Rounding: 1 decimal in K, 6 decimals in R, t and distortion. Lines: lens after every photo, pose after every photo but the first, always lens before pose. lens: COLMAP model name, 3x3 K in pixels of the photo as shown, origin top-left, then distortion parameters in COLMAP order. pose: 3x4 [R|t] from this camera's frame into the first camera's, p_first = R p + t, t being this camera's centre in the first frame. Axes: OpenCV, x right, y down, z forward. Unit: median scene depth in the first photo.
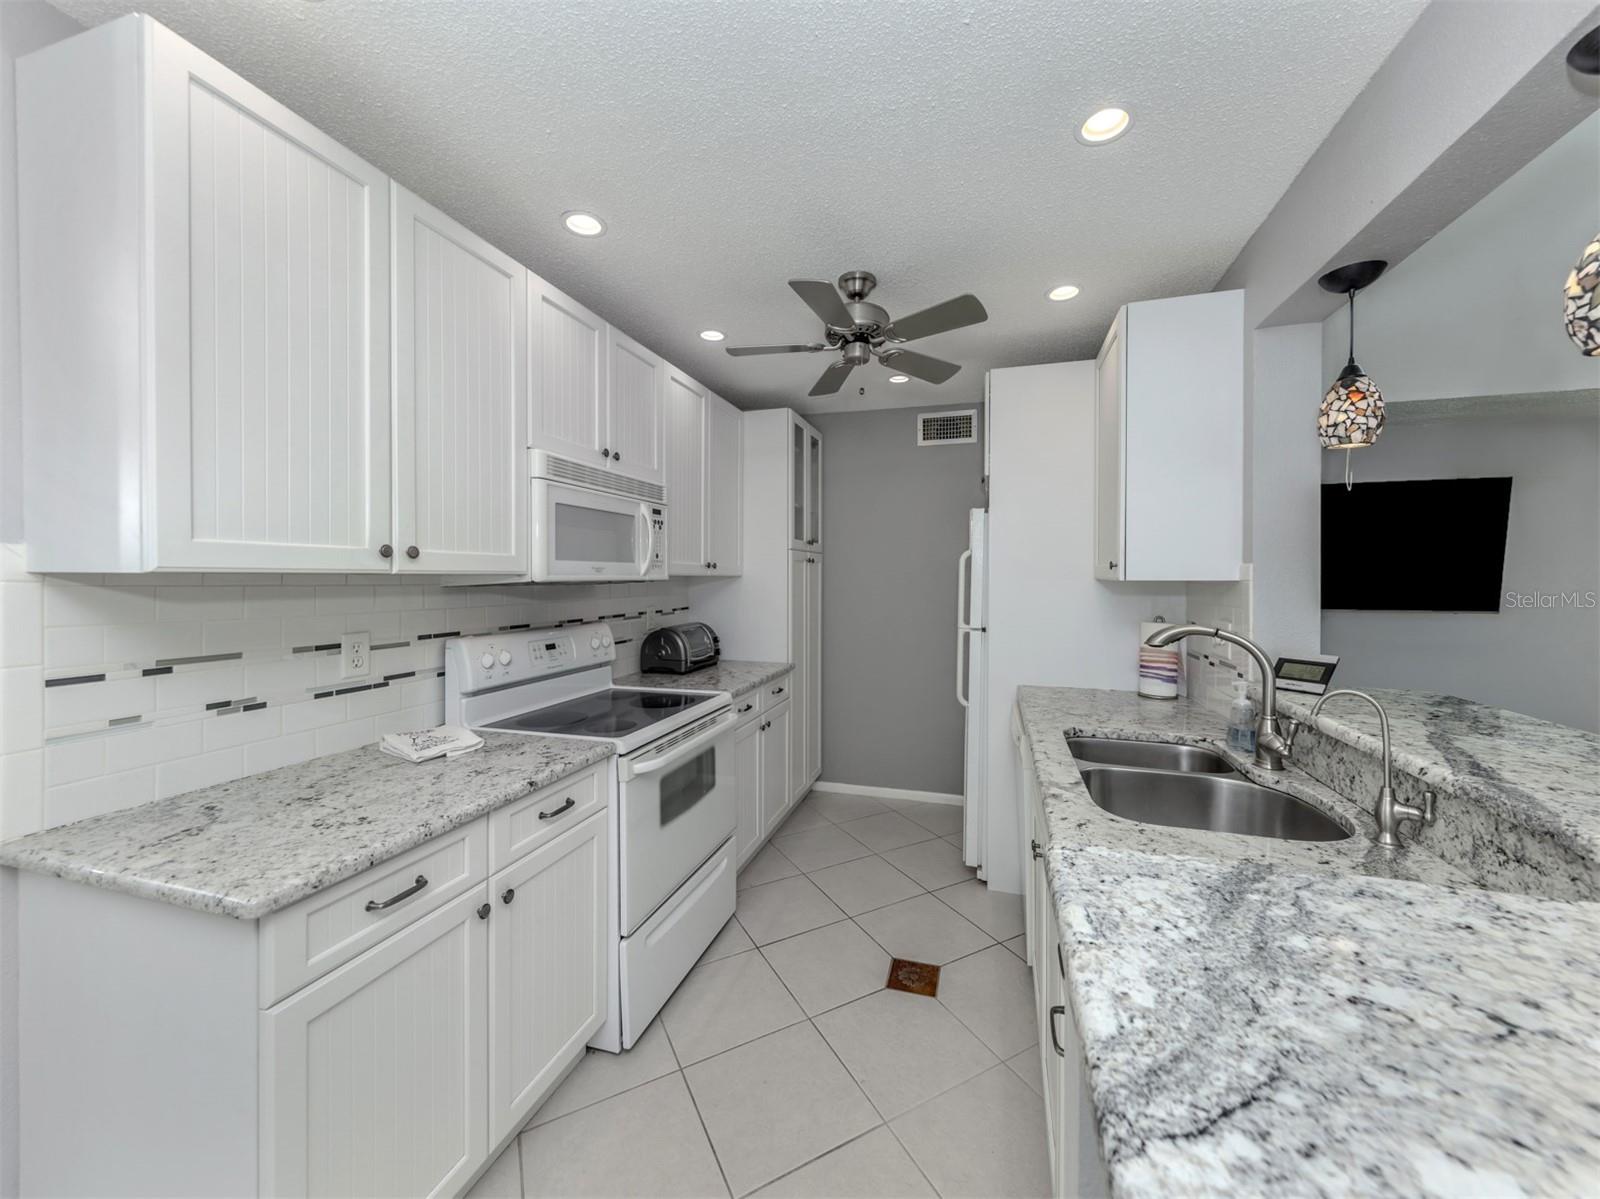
lens RADIAL K [[594.3, 0, 800.6], [0, 594.3, 575.4], [0, 0, 1]] dist [0.000329, -0.000057]
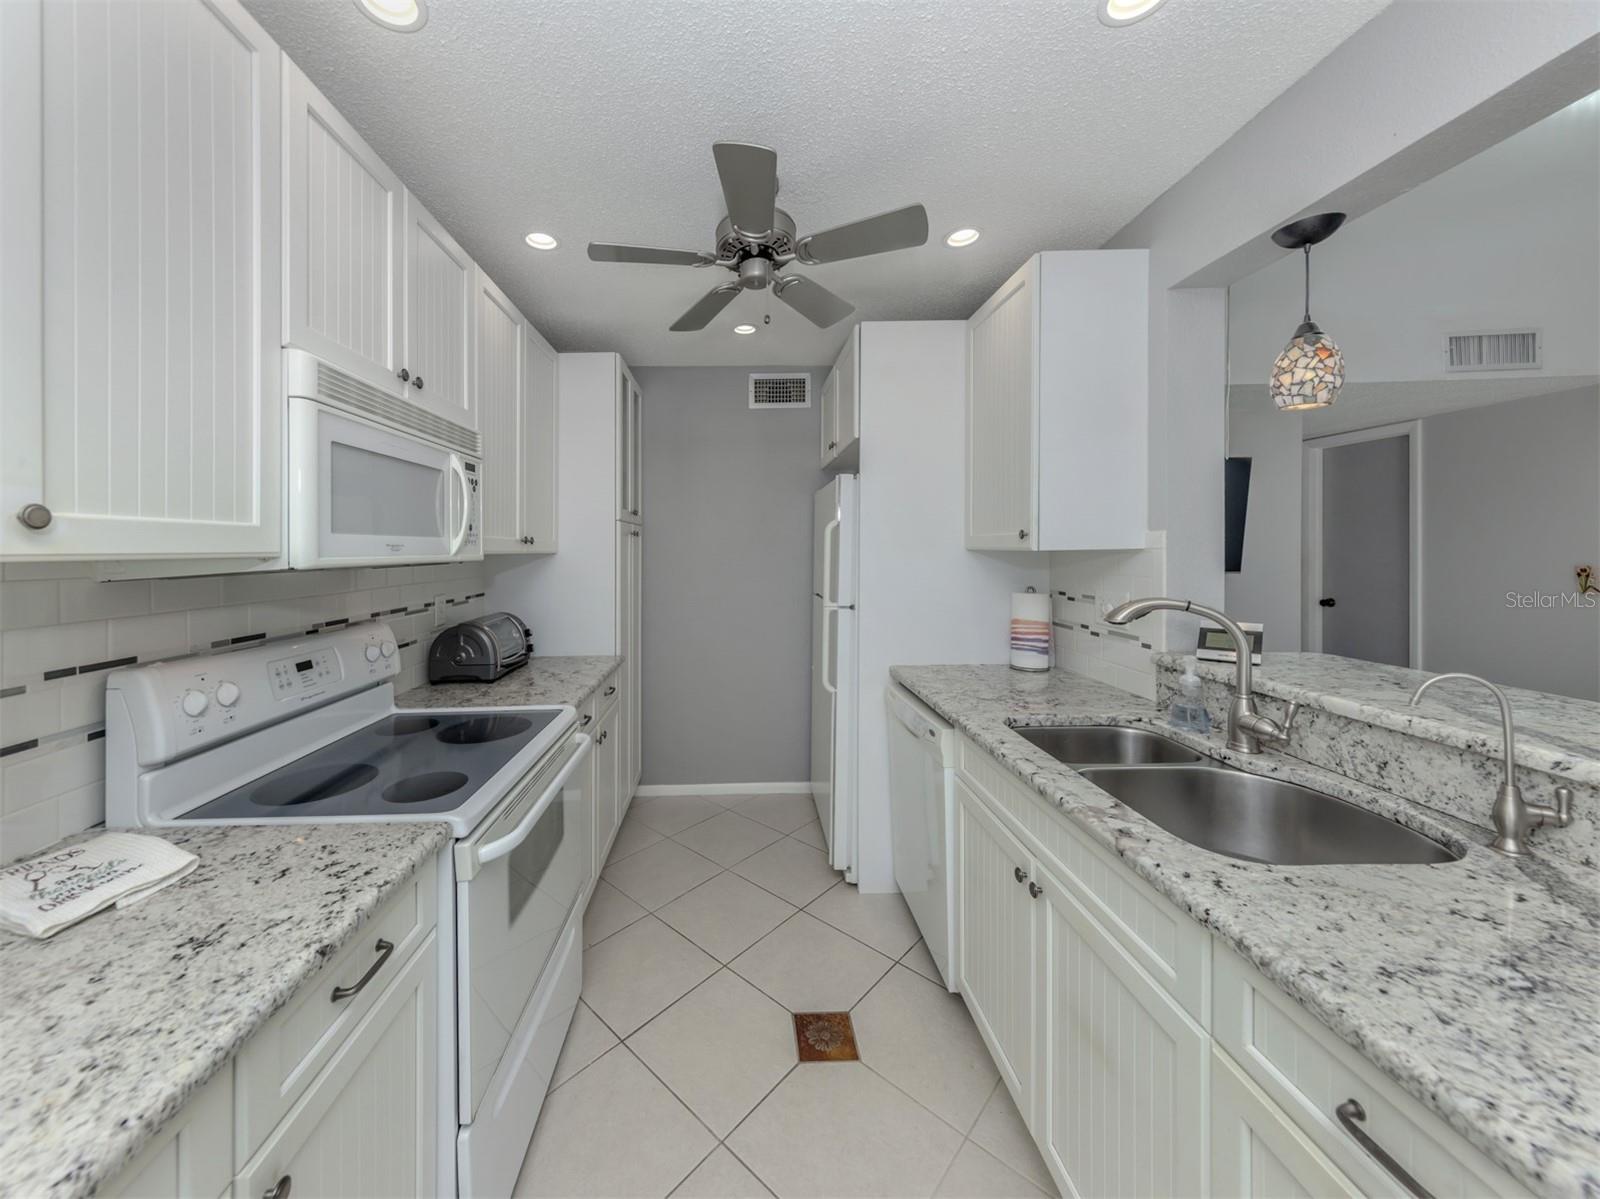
lens RADIAL K [[580.7, 0, 729.0], [0, 580.7, 540.1], [0, 0, 1]] dist [-0.000359, -0.000459]
pose [[0.956072, -0.011930, 0.292890, -0.169773], [0.016658, 0.999768, -0.013654, -0.003362], [-0.292659, 0.017933, 0.956049, 0.262276]]
